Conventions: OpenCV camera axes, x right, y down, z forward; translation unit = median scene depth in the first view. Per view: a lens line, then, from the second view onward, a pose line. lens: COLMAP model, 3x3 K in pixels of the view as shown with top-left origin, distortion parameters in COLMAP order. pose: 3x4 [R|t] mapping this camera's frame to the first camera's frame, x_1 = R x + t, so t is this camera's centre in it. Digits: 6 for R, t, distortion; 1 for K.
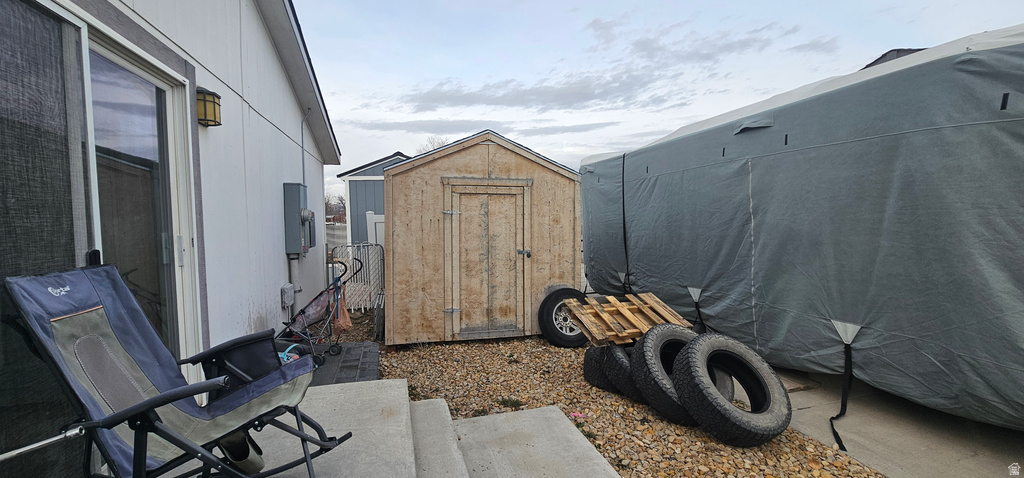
lens RADIAL K [[418.8, 0, 513.1], [0, 418.8, 233.3], [0, 0, 1]] dist [-0.001589, 0.000427]
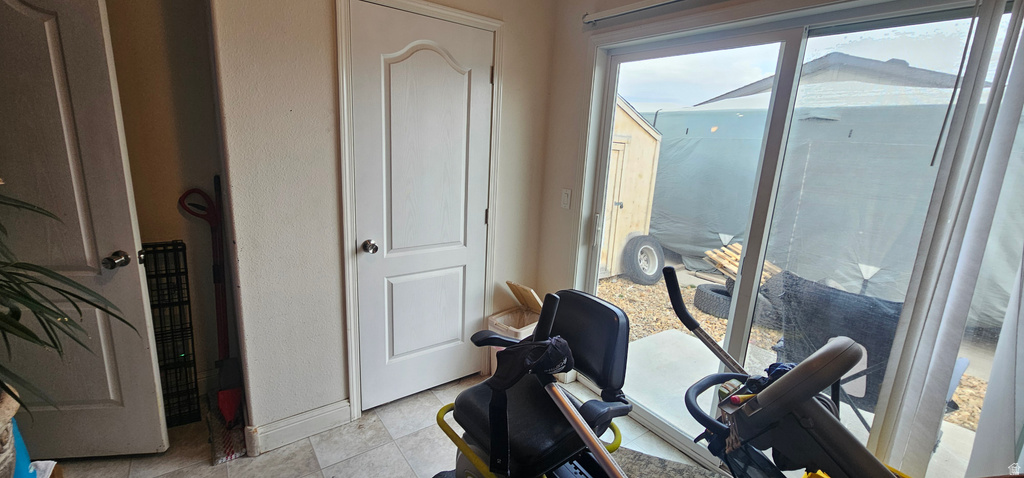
lens RADIAL K [[418.8, 0, 513.1], [0, 418.8, 233.3], [0, 0, 1]] dist [-0.001589, 0.000427]
pose [[0.930400, -0.004652, 0.366515, -0.640140], [-0.065444, 0.981744, 0.178592, -0.057652], [-0.360655, -0.190149, 0.913111, 0.075163]]
